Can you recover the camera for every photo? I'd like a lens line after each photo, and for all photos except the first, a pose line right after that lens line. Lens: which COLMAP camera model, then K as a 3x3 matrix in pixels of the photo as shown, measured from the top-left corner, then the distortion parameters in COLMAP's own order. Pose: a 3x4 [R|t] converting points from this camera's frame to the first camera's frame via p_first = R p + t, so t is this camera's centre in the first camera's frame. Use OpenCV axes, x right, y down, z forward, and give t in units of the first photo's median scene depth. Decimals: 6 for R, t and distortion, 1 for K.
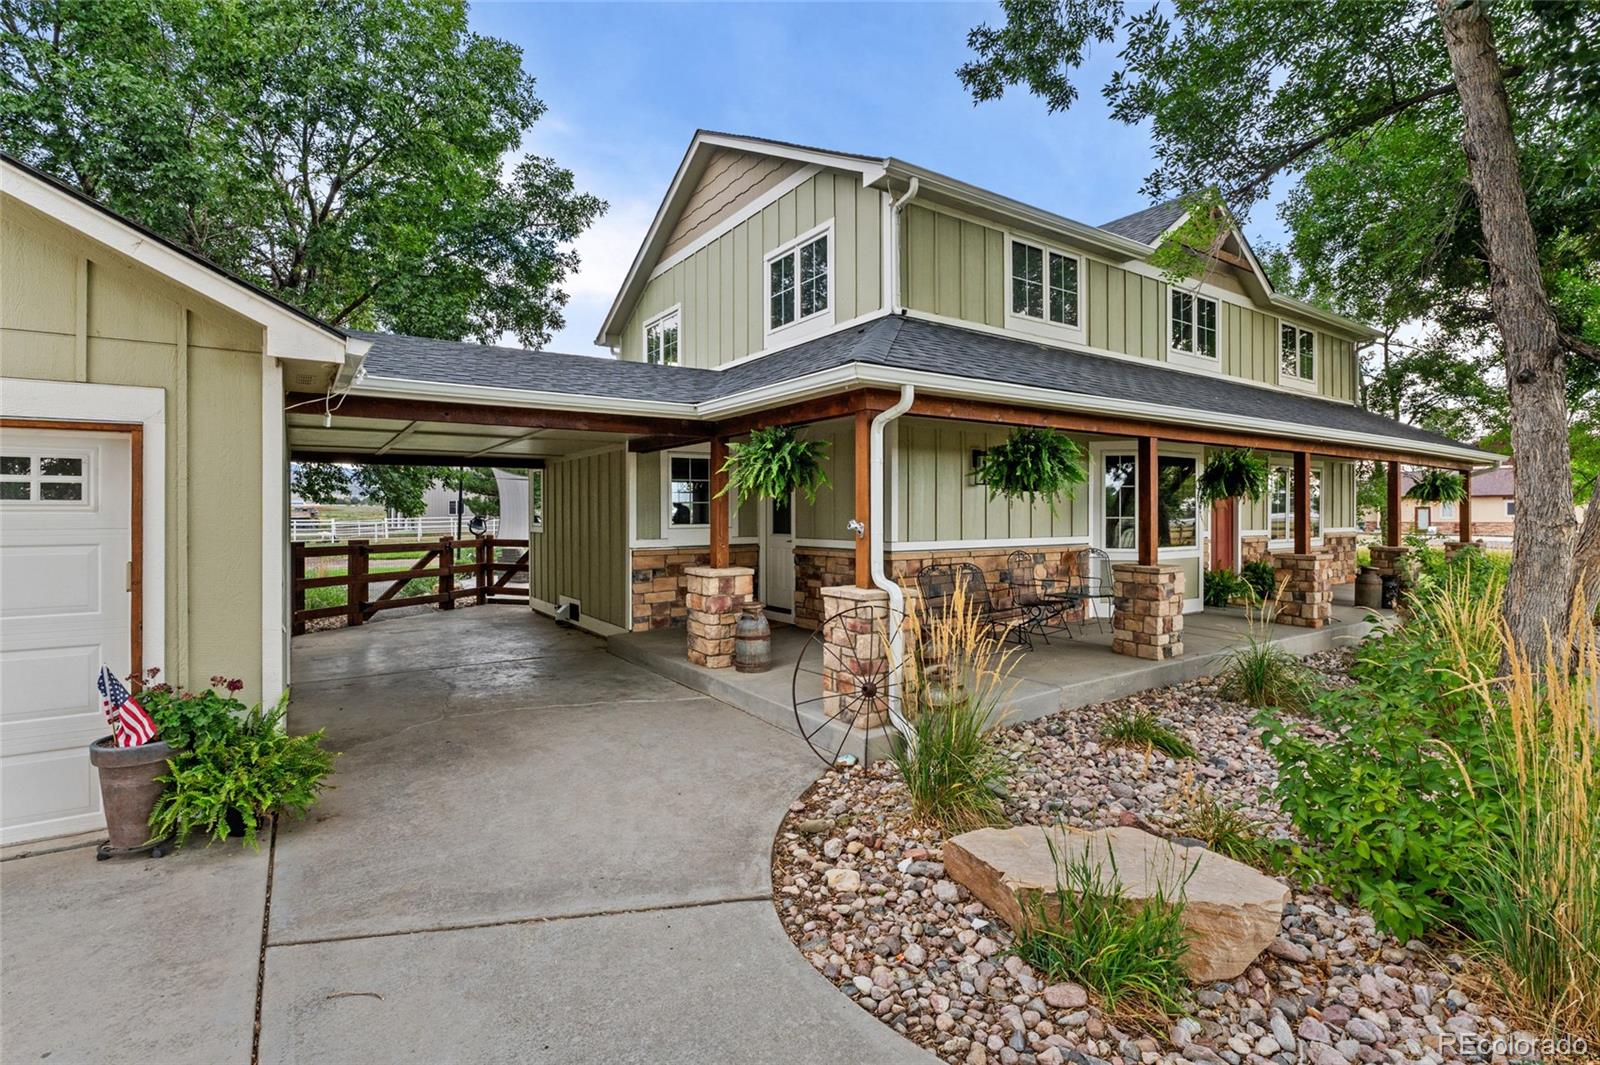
lens RADIAL K [[742.8, 0, 800.0], [0, 742.8, 521.2], [0, 0, 1]] dist [0.000896, 0.000119]
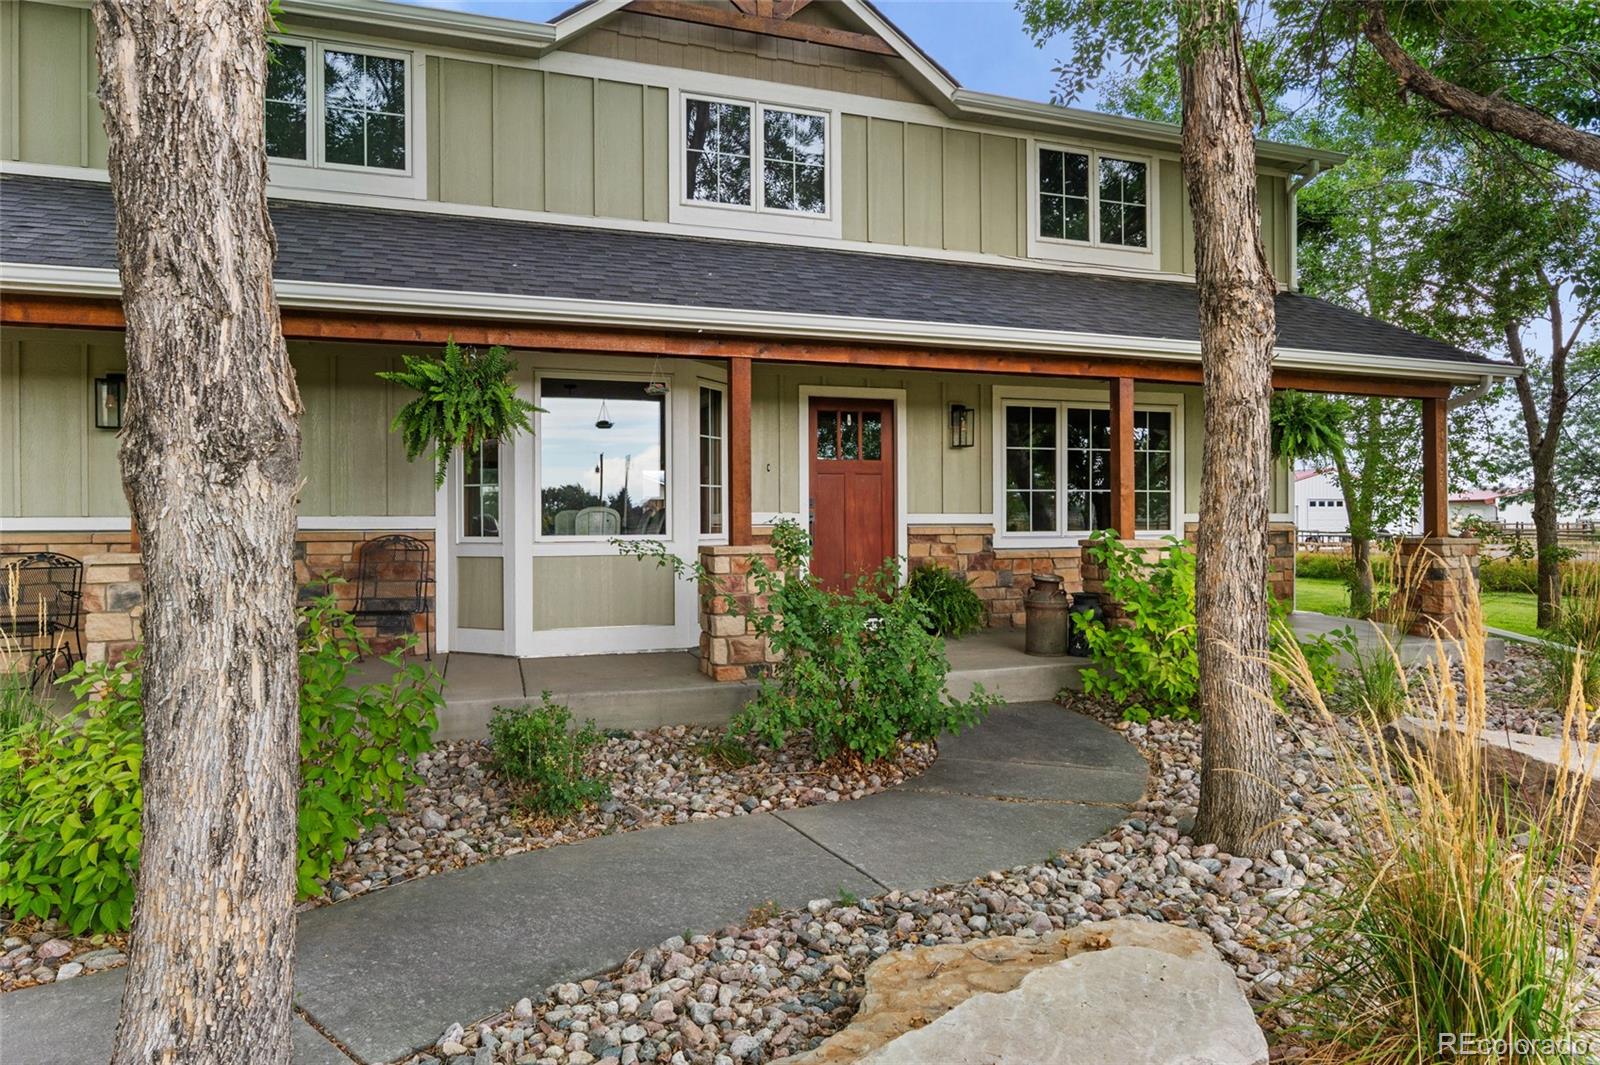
lens RADIAL K [[697.8, 0, 798.2], [0, 697.8, 487.6], [0, 0, 1]] dist [-0.011799, -0.000109]
pose [[0.938775, 0.013809, -0.344255, 0.529671], [-0.015699, 0.999873, -0.002702, -0.003524], [0.344174, 0.007941, 0.938872, 0.351034]]
